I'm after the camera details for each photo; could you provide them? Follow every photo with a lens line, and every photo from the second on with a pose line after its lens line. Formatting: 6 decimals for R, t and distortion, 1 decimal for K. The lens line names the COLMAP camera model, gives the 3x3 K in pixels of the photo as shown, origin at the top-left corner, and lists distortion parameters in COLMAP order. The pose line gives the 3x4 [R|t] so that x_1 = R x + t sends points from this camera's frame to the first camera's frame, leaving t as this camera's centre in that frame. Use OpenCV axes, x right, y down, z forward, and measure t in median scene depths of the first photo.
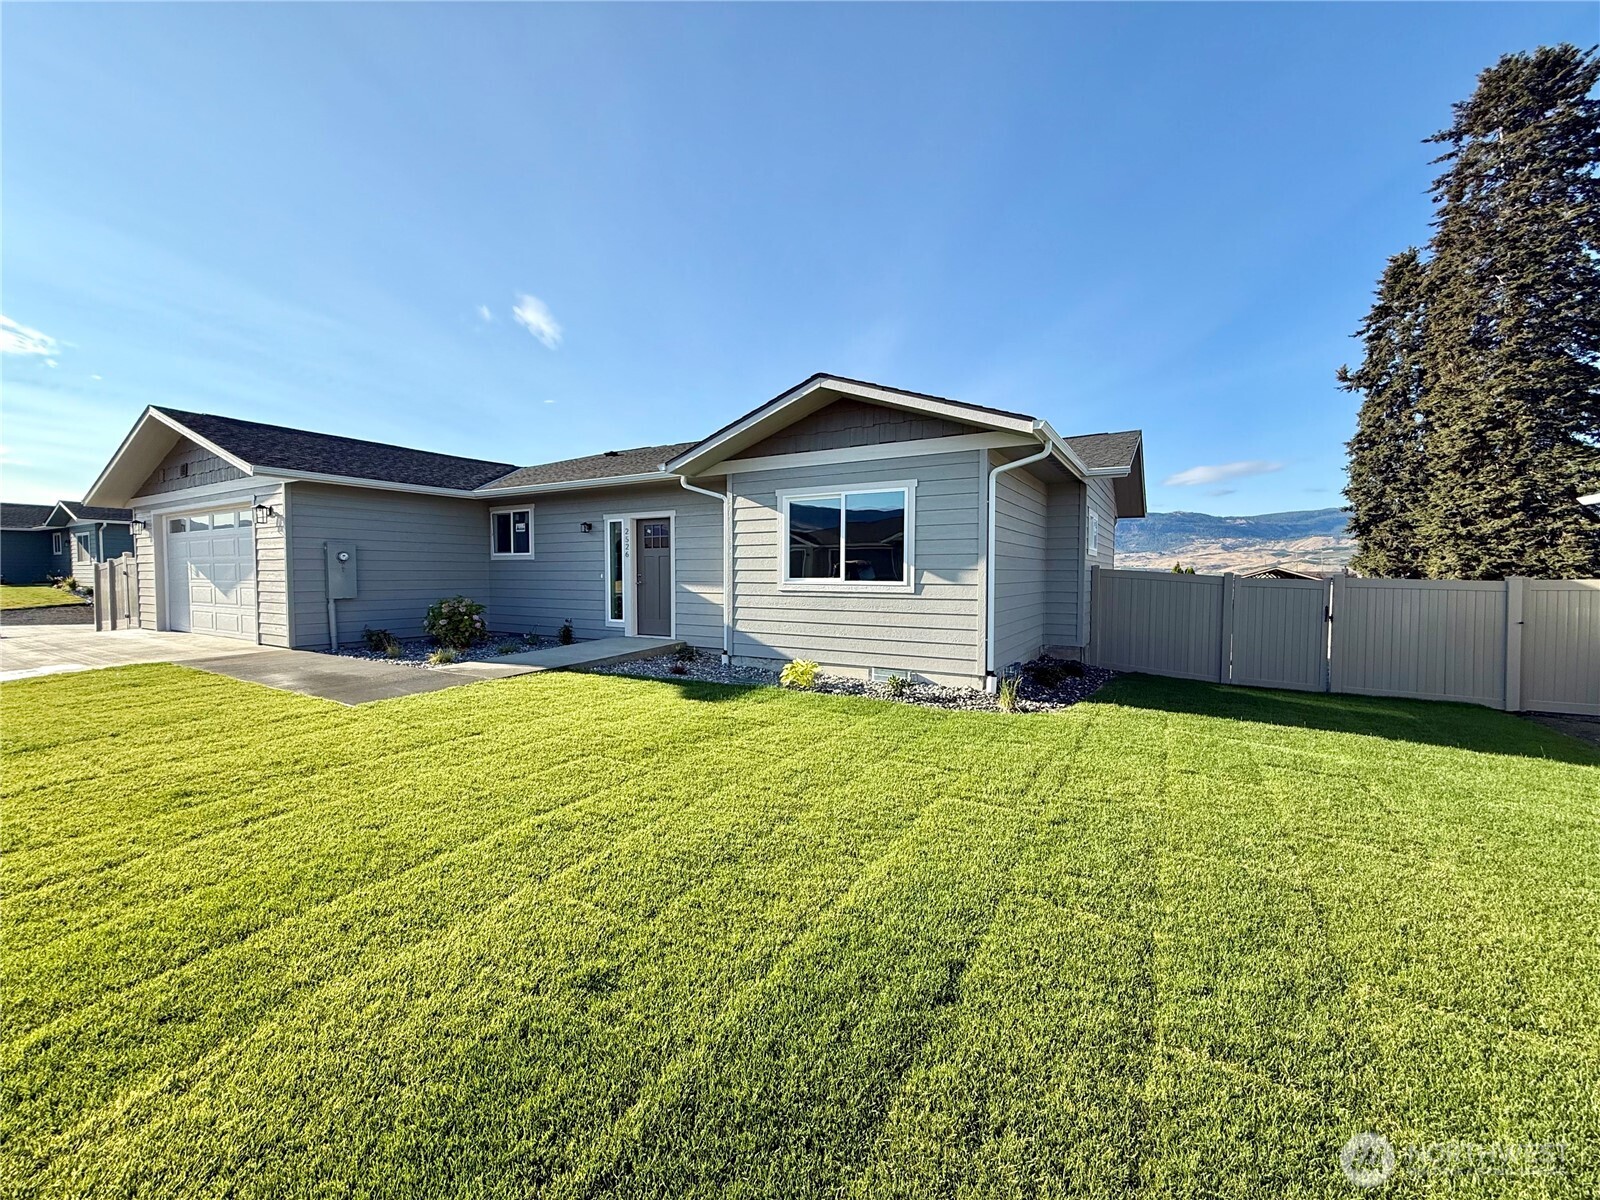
lens RADIAL K [[636.7, 0, 809.7], [0, 636.7, 597.7], [0, 0, 1]] dist [-0.000231, 0.000043]
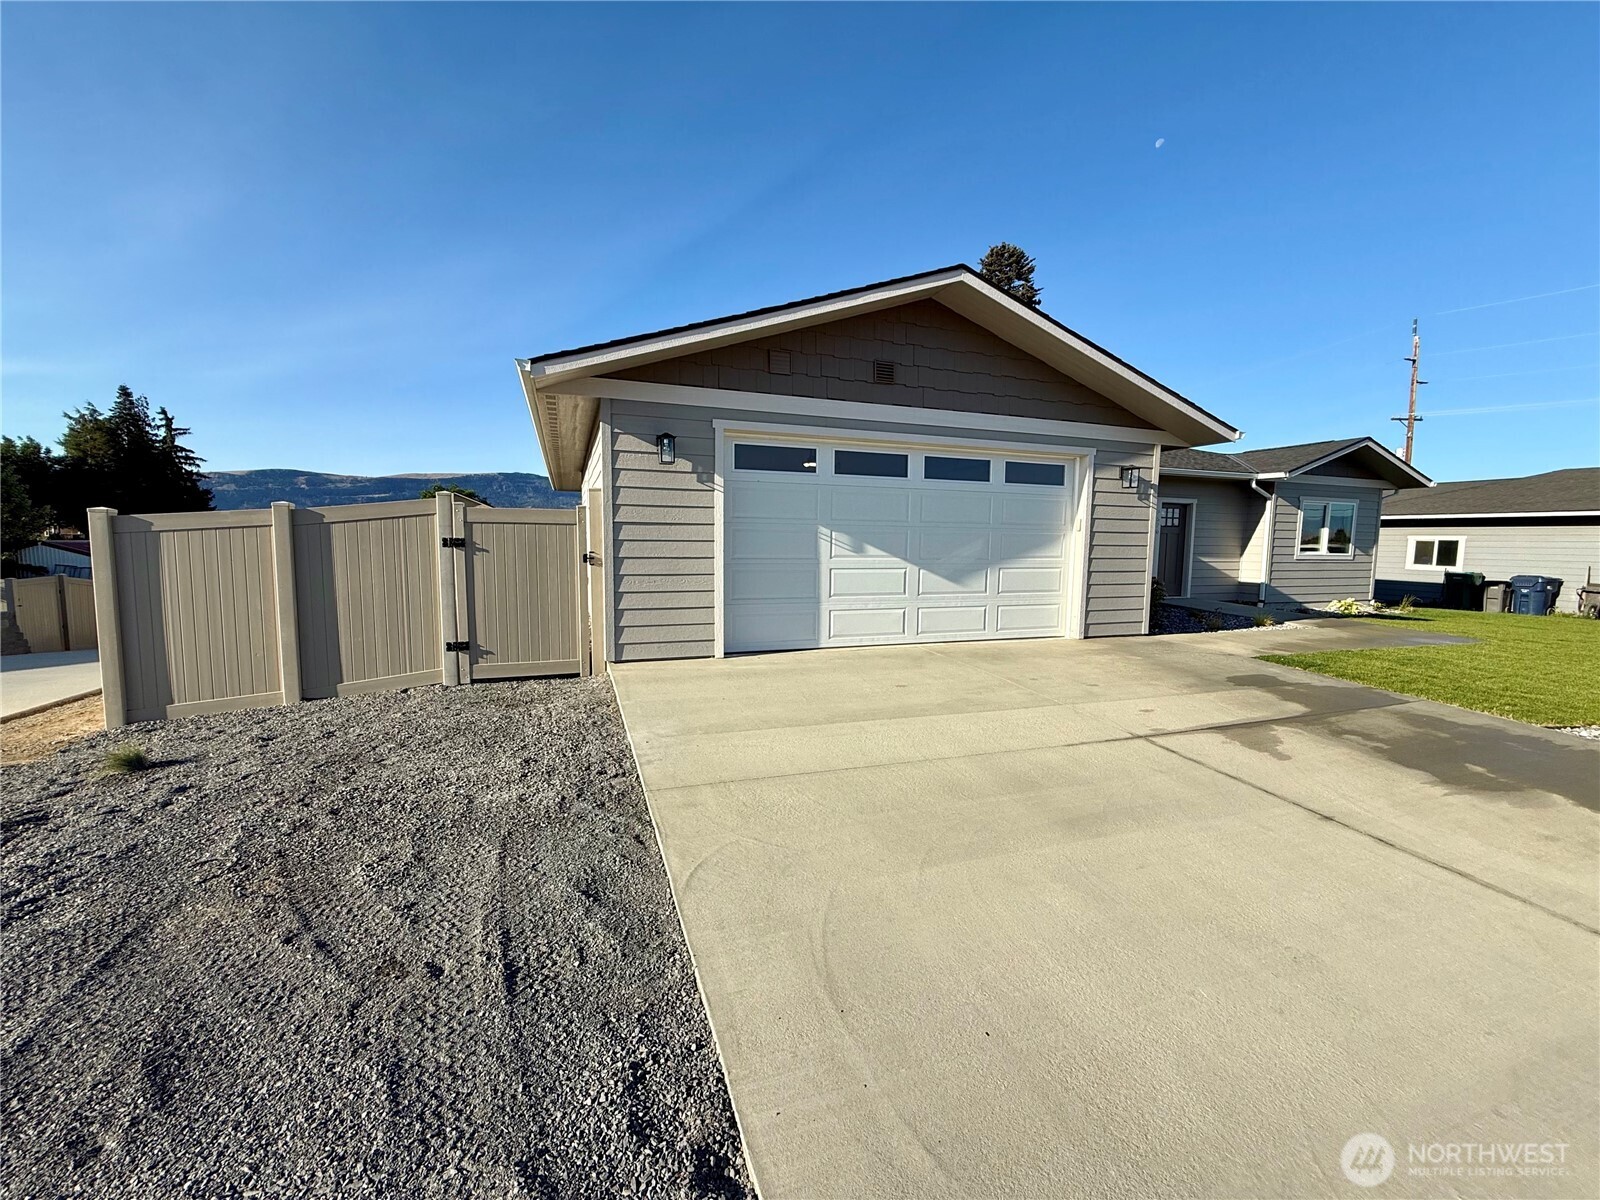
lens RADIAL K [[636.7, 0, 809.7], [0, 636.7, 597.7], [0, 0, 1]] dist [-0.000231, 0.000043]
pose [[0.632077, -0.063451, 0.772304, -1.768496], [0.016674, 0.997525, 0.068309, -0.038742], [-0.774727, -0.030299, 0.631570, 0.798218]]
